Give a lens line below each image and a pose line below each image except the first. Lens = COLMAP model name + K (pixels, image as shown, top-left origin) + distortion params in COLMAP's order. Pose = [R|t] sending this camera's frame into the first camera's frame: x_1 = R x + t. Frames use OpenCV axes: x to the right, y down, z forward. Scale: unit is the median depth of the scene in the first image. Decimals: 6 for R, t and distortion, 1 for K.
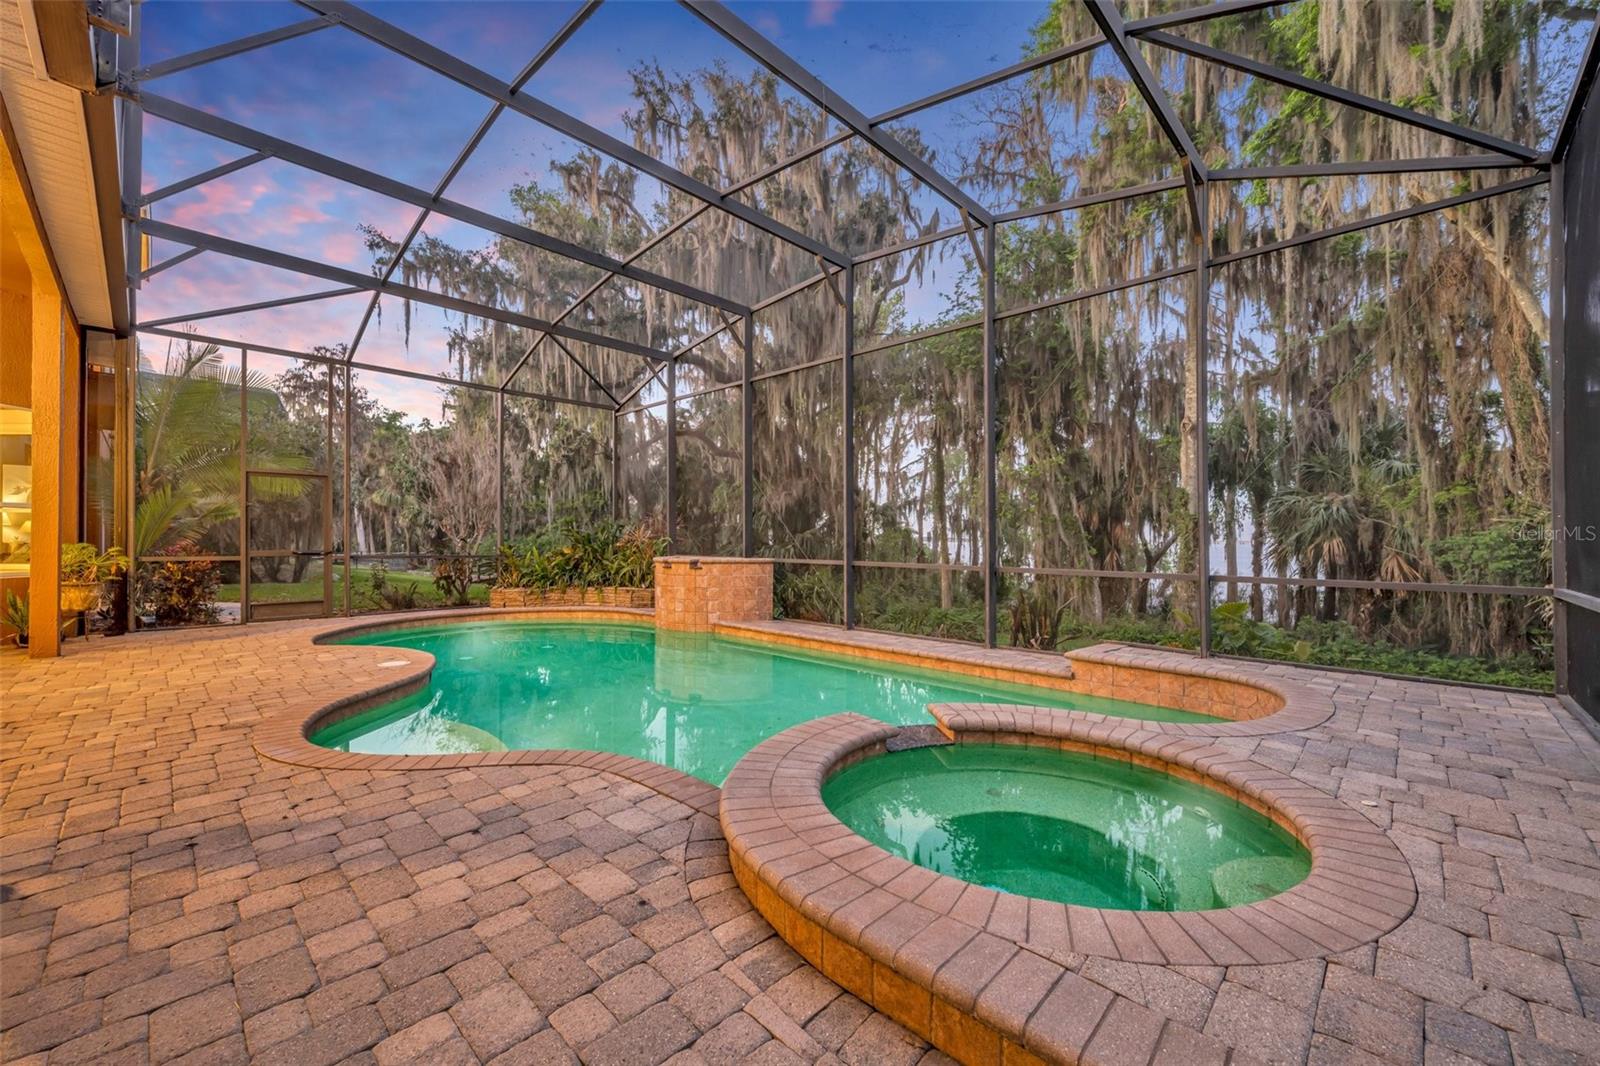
lens RADIAL K [[634.2, 0, 800.0], [0, 634.2, 533.0], [0, 0, 1]] dist [-0.001828, -0.000094]
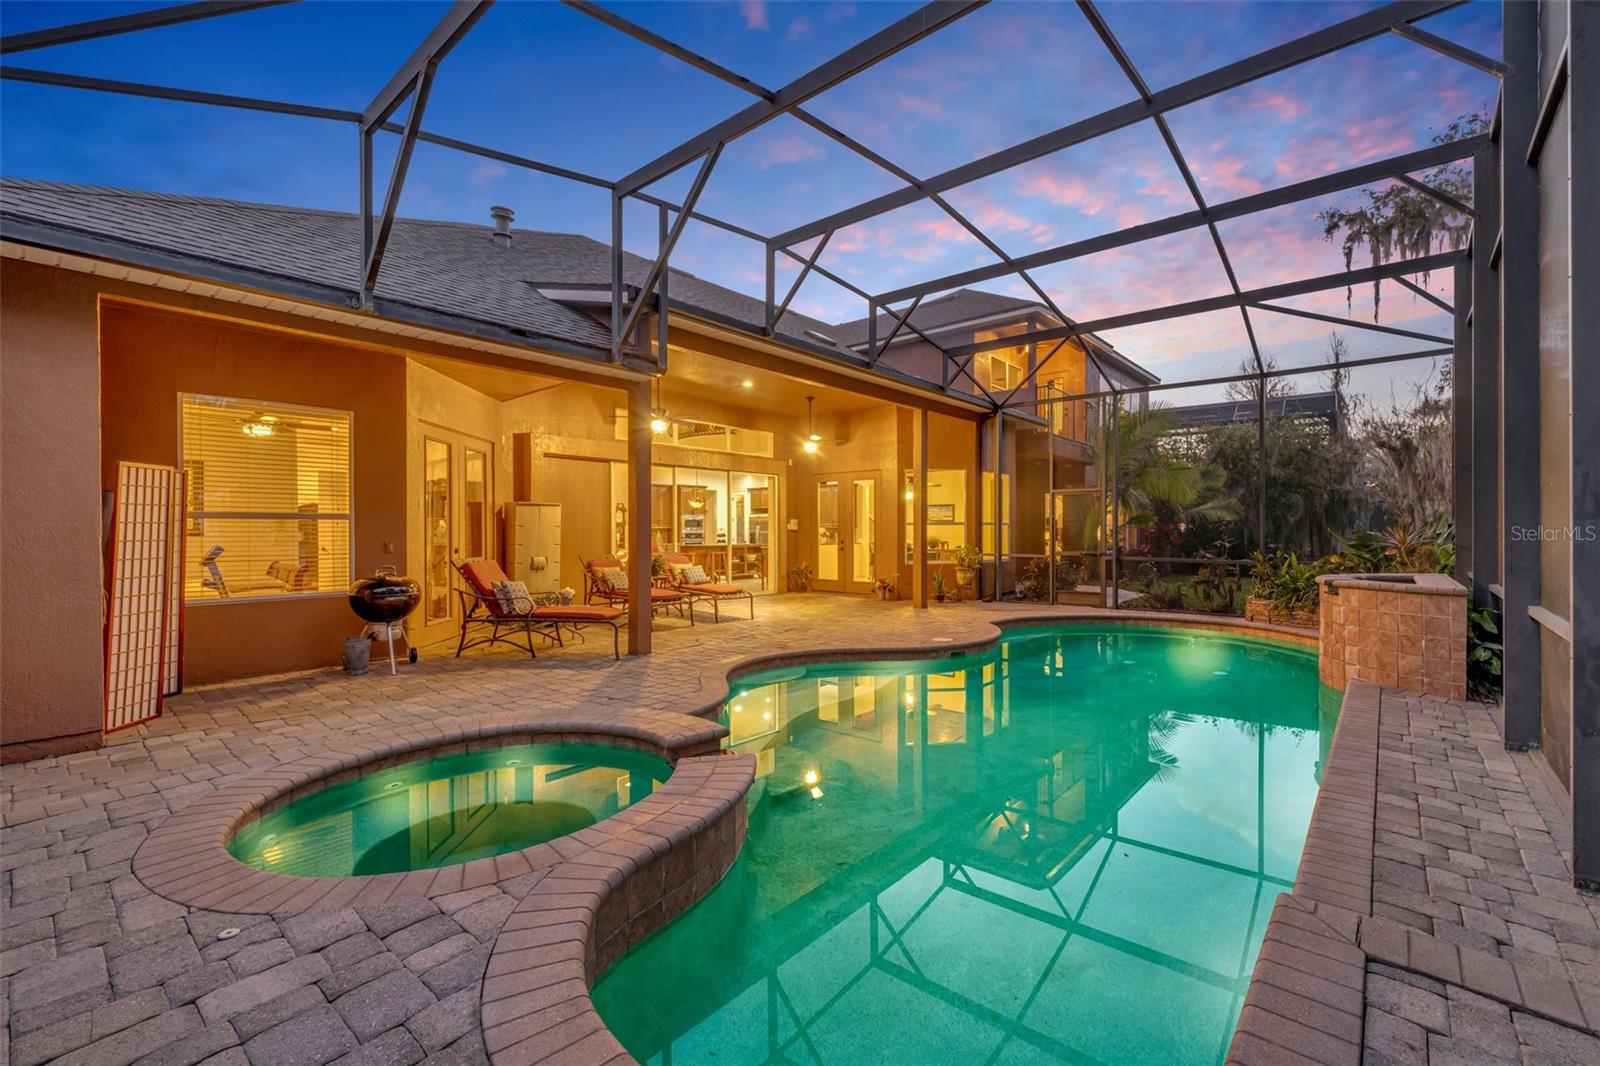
lens RADIAL K [[634.2, 0, 800.0], [0, 634.2, 533.0], [0, 0, 1]] dist [-0.001828, -0.000094]
pose [[0.089197, -0.001569, -0.996013, 0.432118], [0.010981, 0.999940, -0.000592, -0.009529], [0.995953, -0.010885, 0.089209, 0.408912]]
